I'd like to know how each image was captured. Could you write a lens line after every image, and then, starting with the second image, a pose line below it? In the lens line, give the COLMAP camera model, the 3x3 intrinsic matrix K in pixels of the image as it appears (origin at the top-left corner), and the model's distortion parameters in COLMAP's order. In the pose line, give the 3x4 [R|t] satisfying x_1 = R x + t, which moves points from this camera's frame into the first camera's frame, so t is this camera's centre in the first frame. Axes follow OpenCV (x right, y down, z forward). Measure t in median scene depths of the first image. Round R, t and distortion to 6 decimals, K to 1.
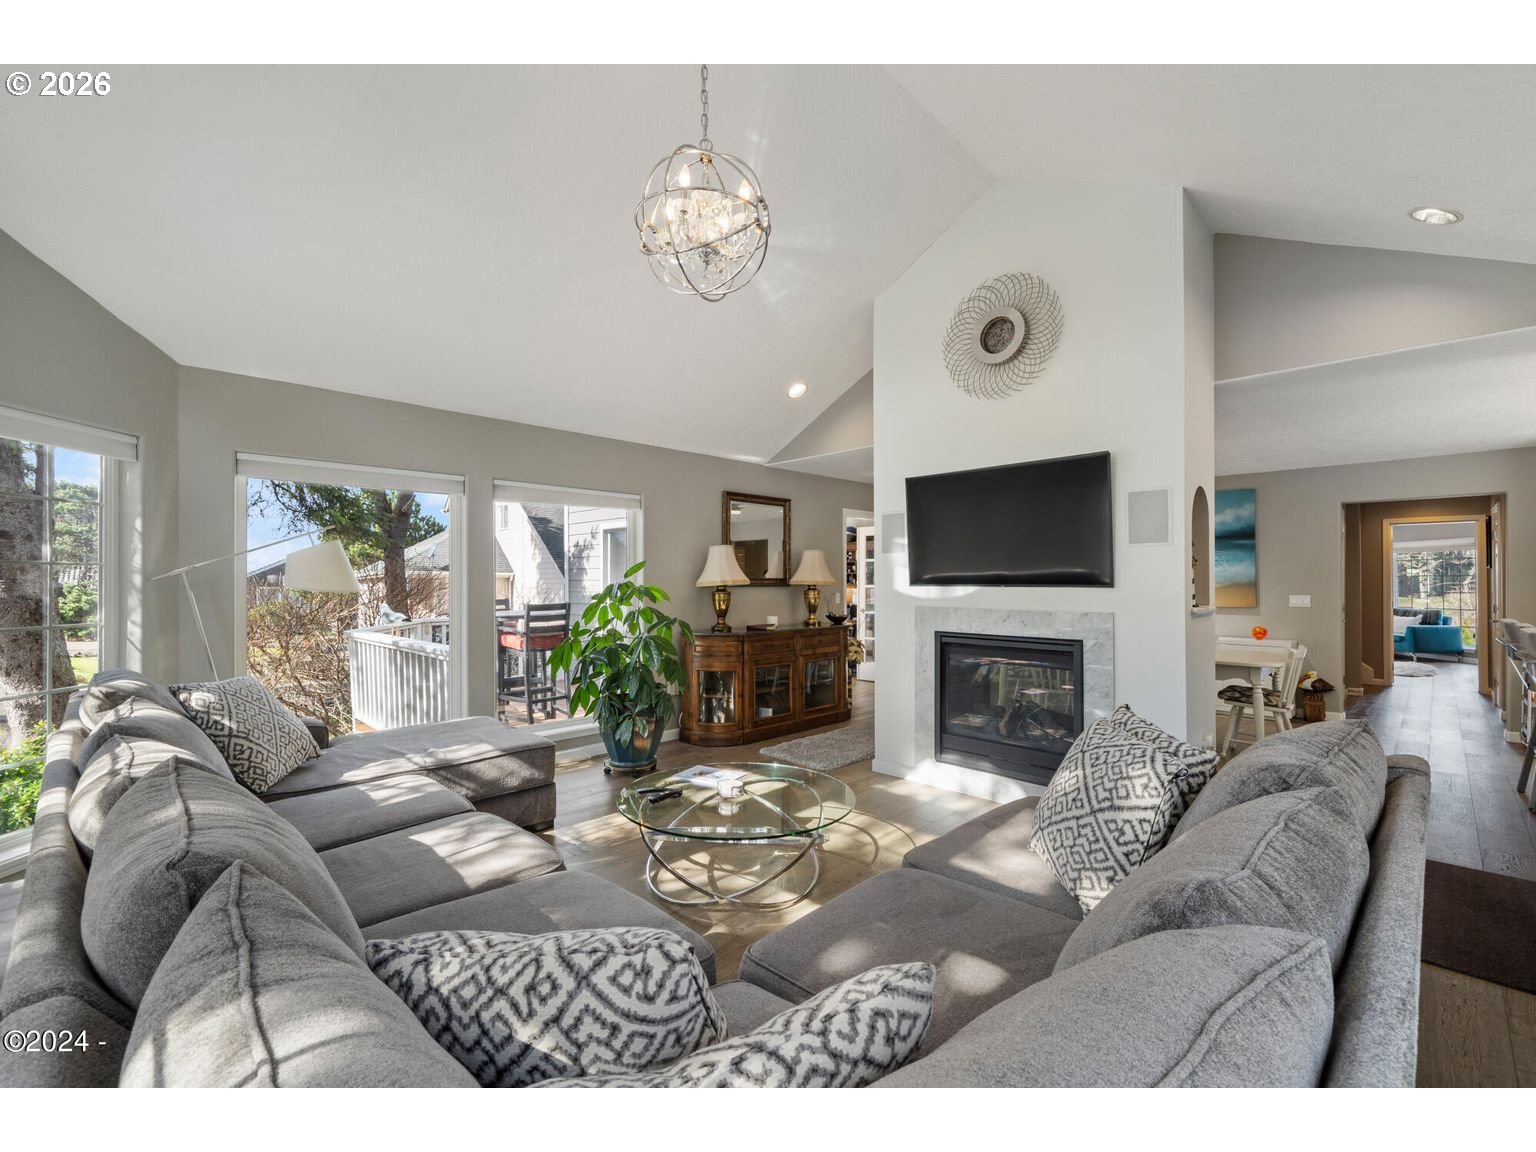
lens RADIAL K [[664.7, 0, 769.4], [0, 664.7, 581.0], [0, 0, 1]] dist [-0.000115, 0.000521]
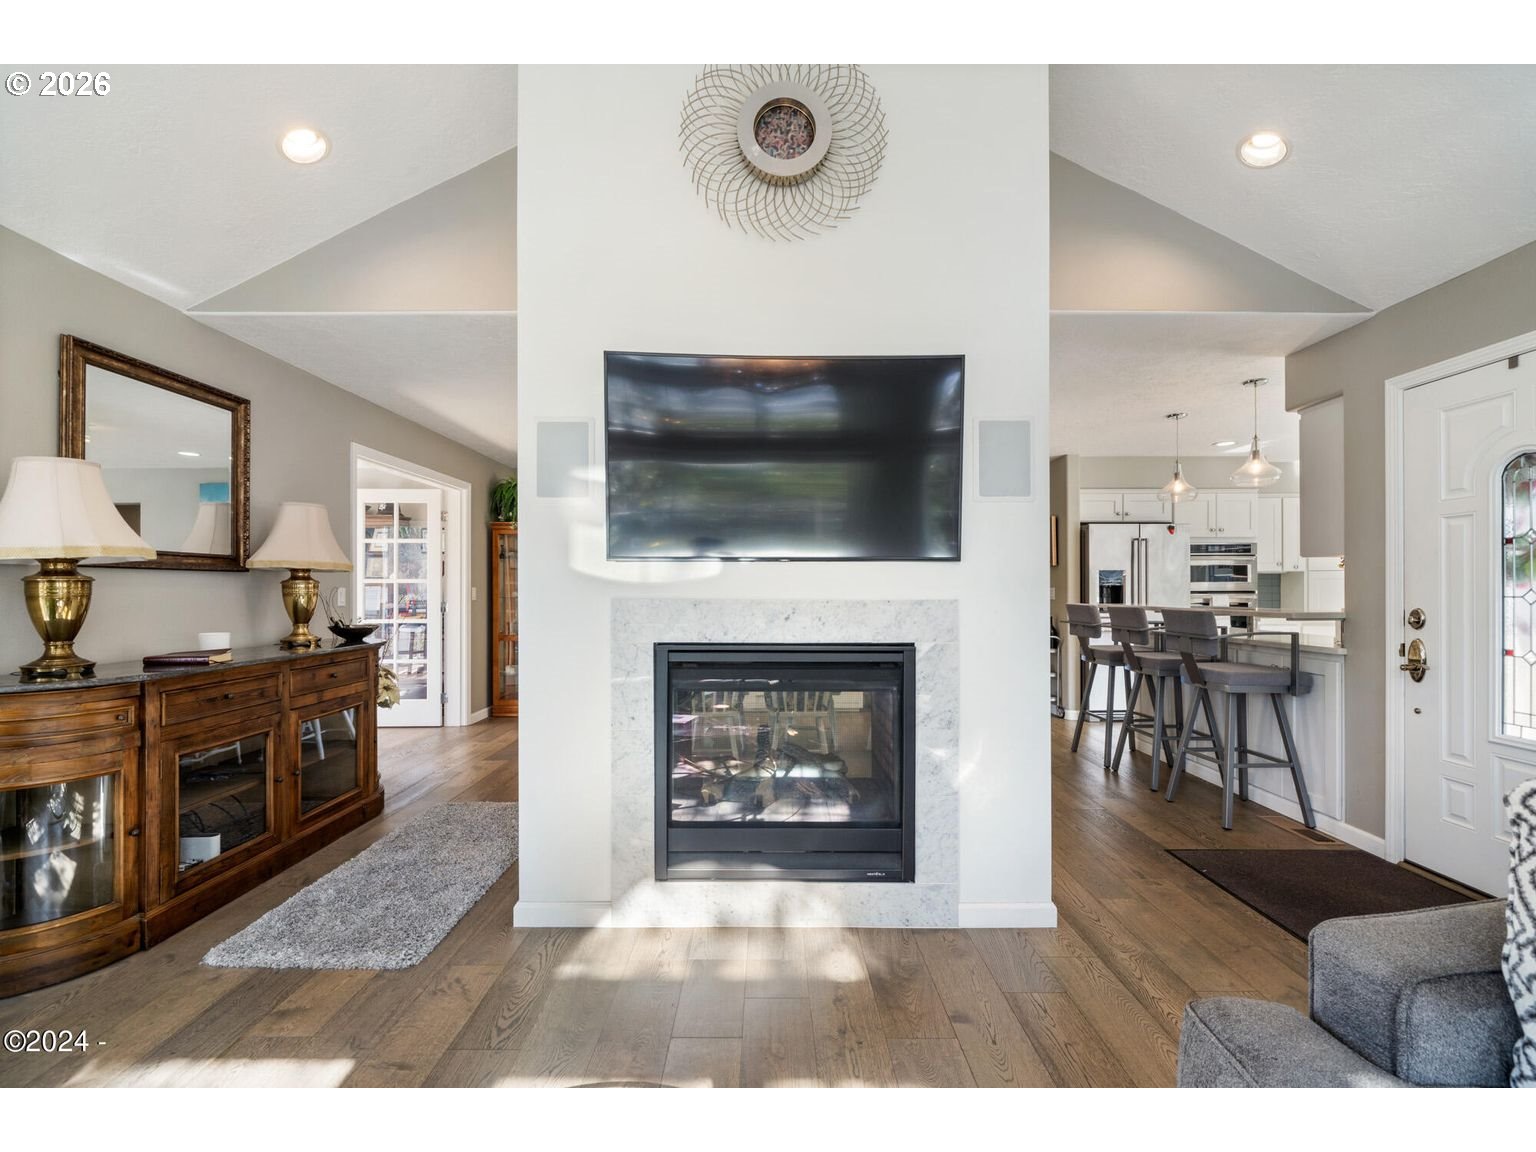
lens RADIAL K [[664.7, 0, 773.7], [0, 664.7, 585.2], [0, 0, 1]] dist [-0.000115, 0.000521]
pose [[0.700989, 0.002749, 0.713167, -0.056593], [-0.000121, 0.999993, -0.003736, 0.022975], [-0.713172, 0.002532, 0.700984, 0.419644]]
